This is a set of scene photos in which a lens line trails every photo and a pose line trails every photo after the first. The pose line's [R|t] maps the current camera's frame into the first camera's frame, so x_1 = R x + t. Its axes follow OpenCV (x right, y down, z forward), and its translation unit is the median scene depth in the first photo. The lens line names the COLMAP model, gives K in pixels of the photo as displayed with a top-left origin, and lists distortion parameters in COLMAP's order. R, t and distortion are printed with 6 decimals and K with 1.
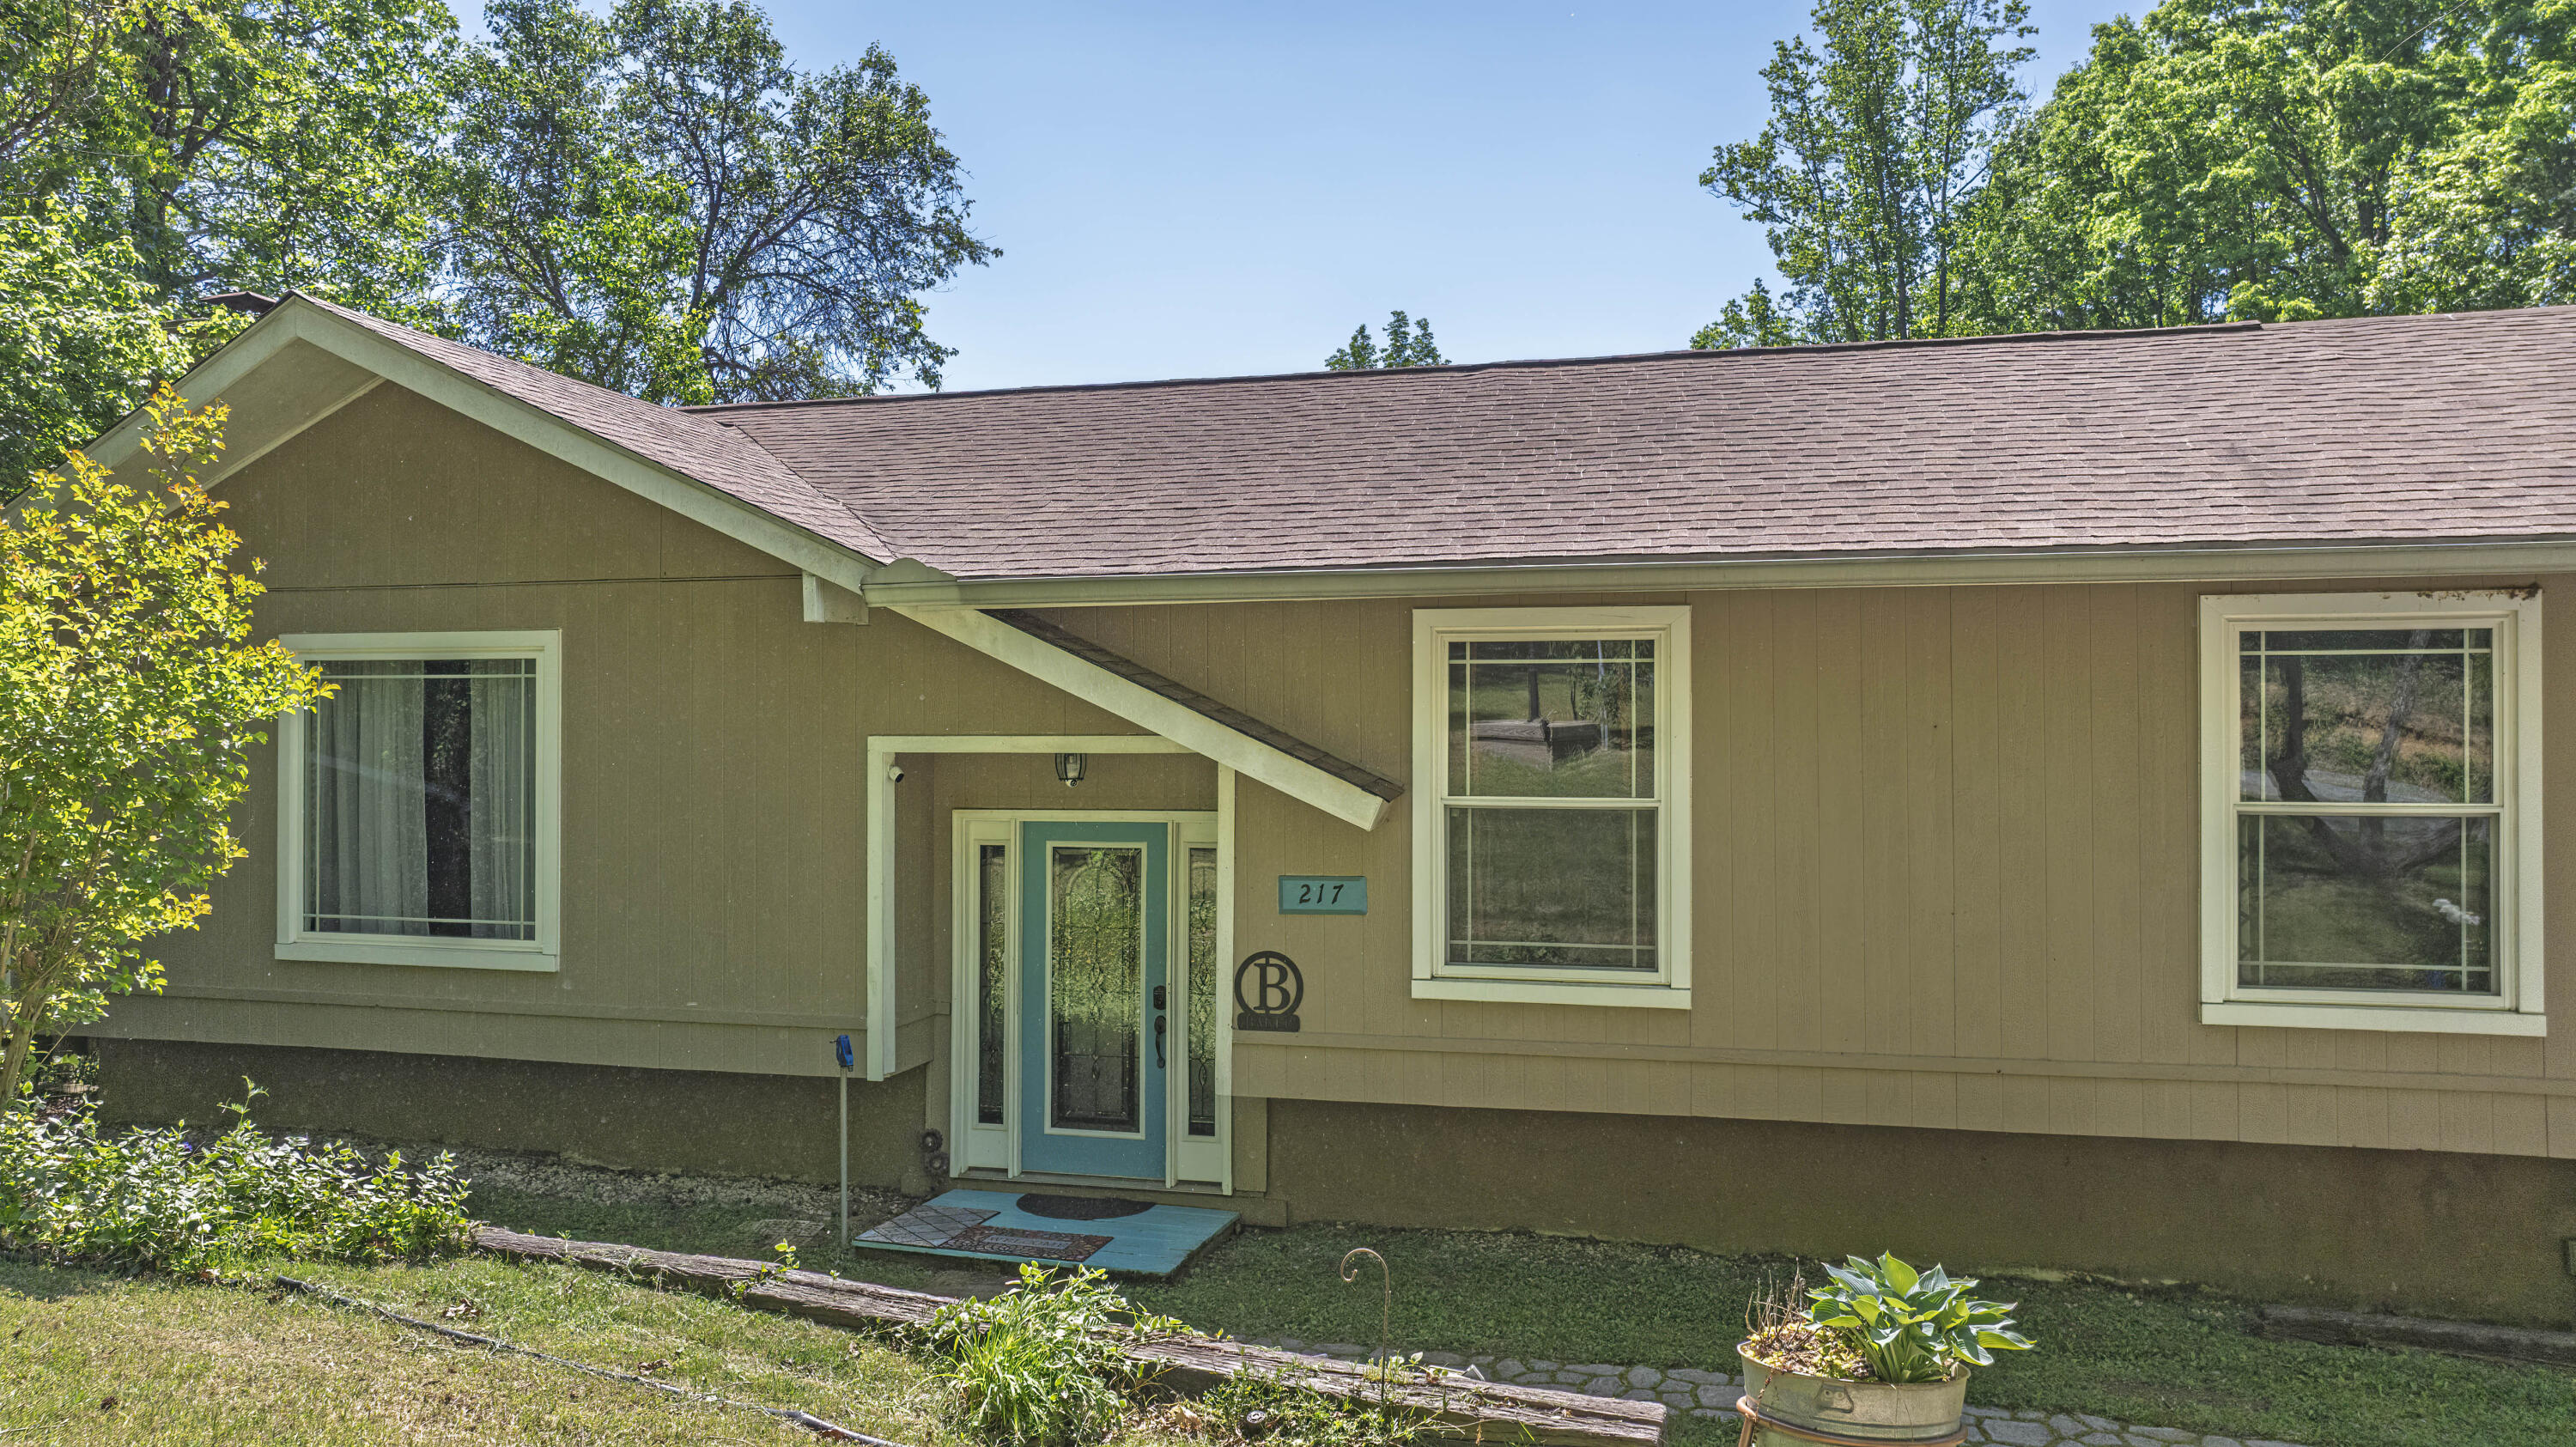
lens RADIAL K [[1798.9, 0, 1302.5], [0, 1798.9, 730.7], [0, 0, 1]] dist [-0.026241, 0.012680]
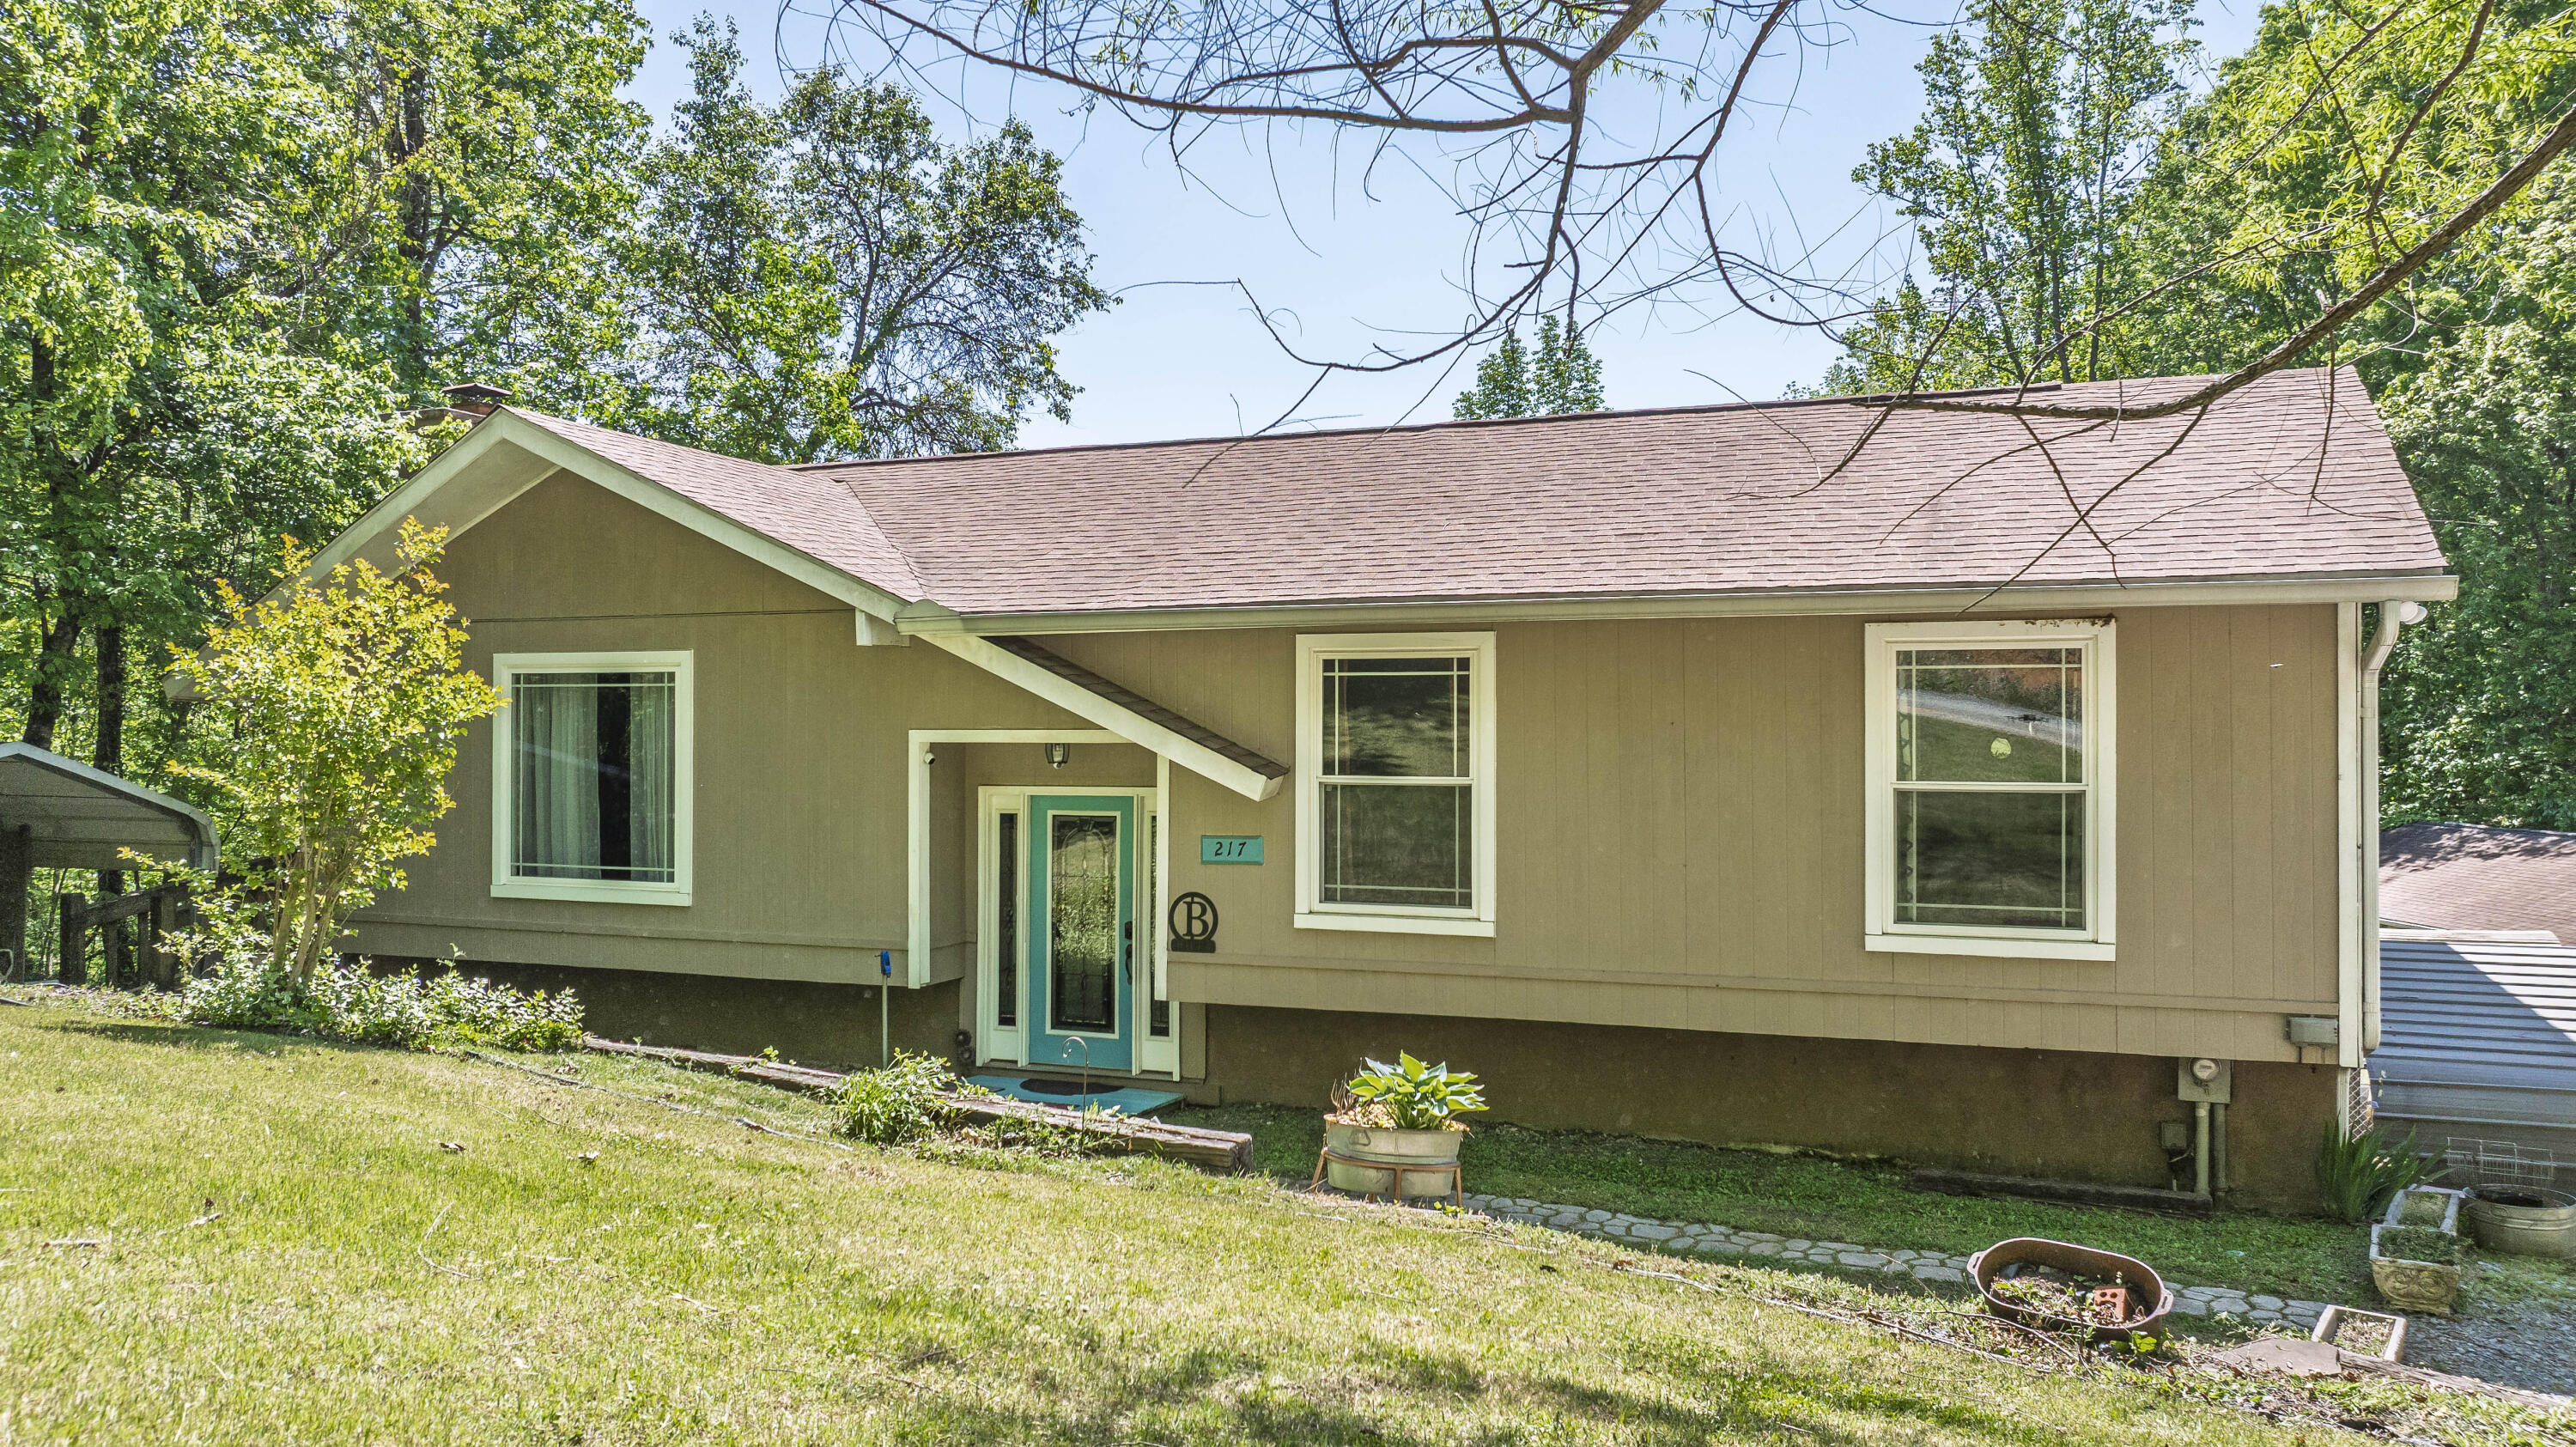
lens RADIAL K [[1798.9, 0, 1298.6], [0, 1798.9, 717.0], [0, 0, 1]] dist [-0.026241, 0.012680]
pose [[0.993497, -0.000255, -0.113861, 0.207905], [-0.000051, 0.999996, -0.002687, -0.003293], [0.113861, 0.002675, 0.993493, -0.308490]]
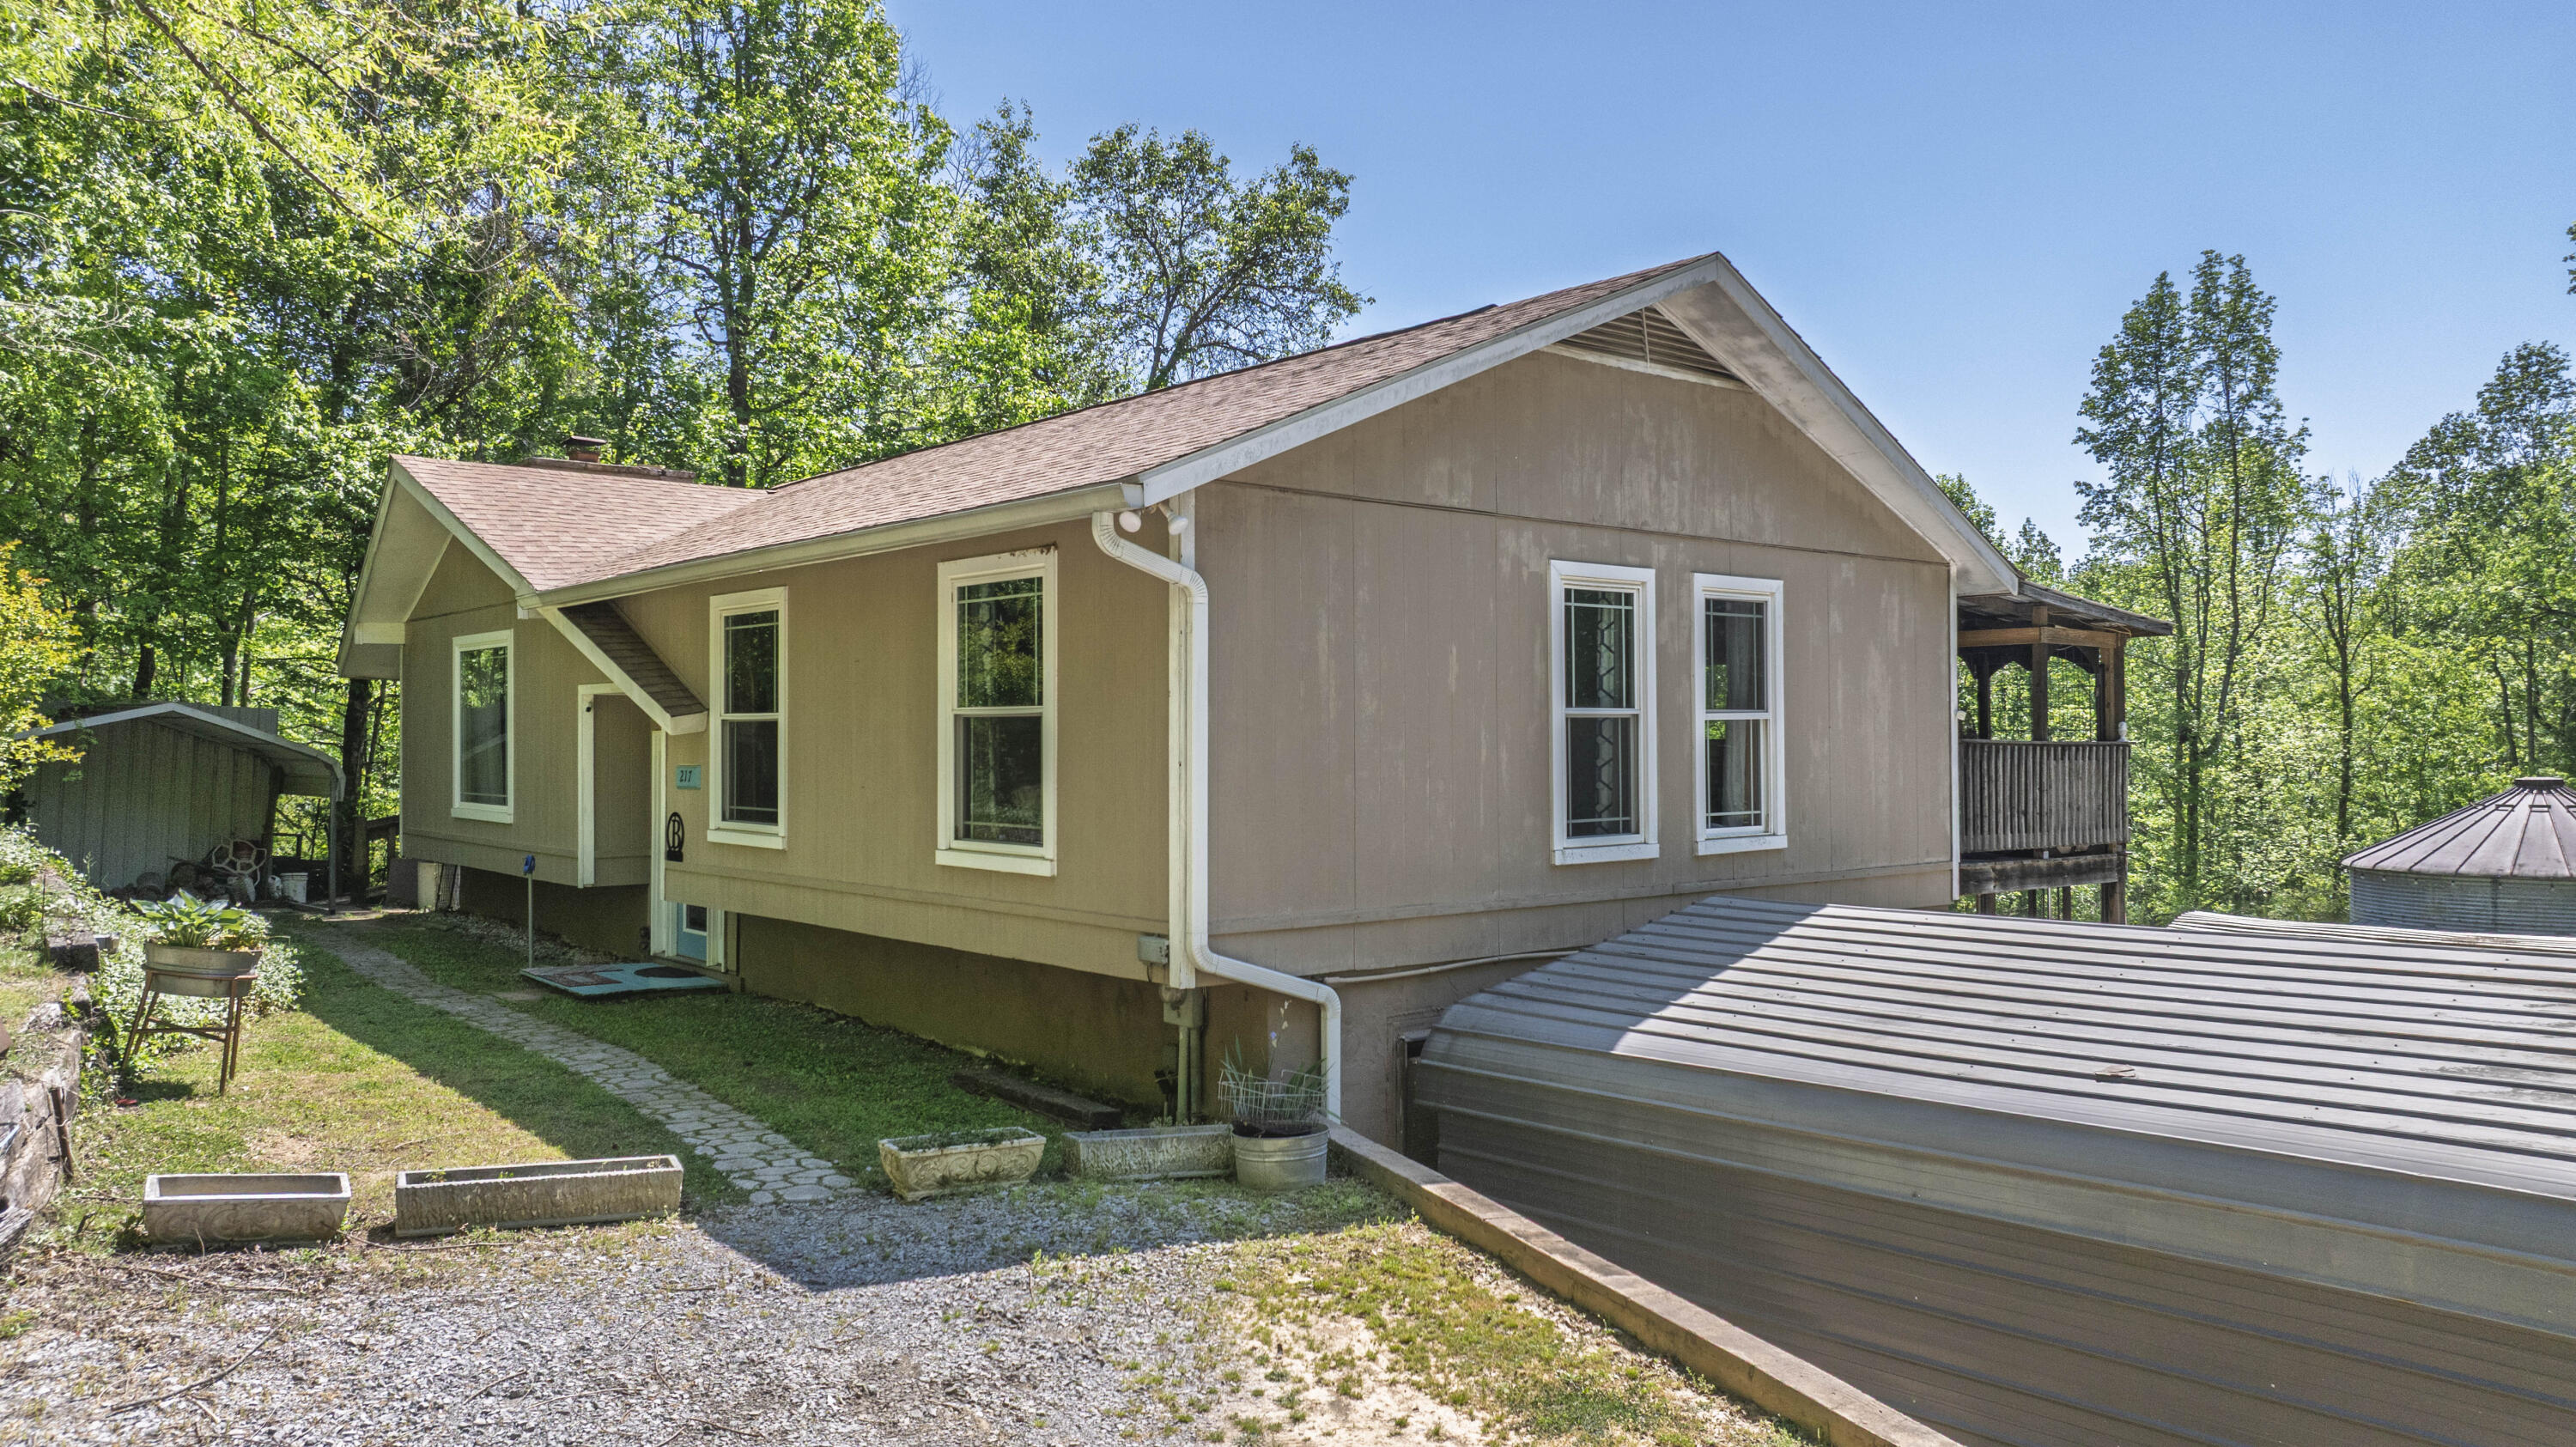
lens RADIAL K [[1798.9, 0, 1270.0], [0, 1798.9, 721.3], [0, 0, 1]] dist [-0.026241, 0.012680]
pose [[0.819251, -0.006190, -0.573402, 1.338255], [0.002962, 0.999974, -0.006563, 0.052185], [0.573428, 0.003678, 0.819248, -0.021390]]
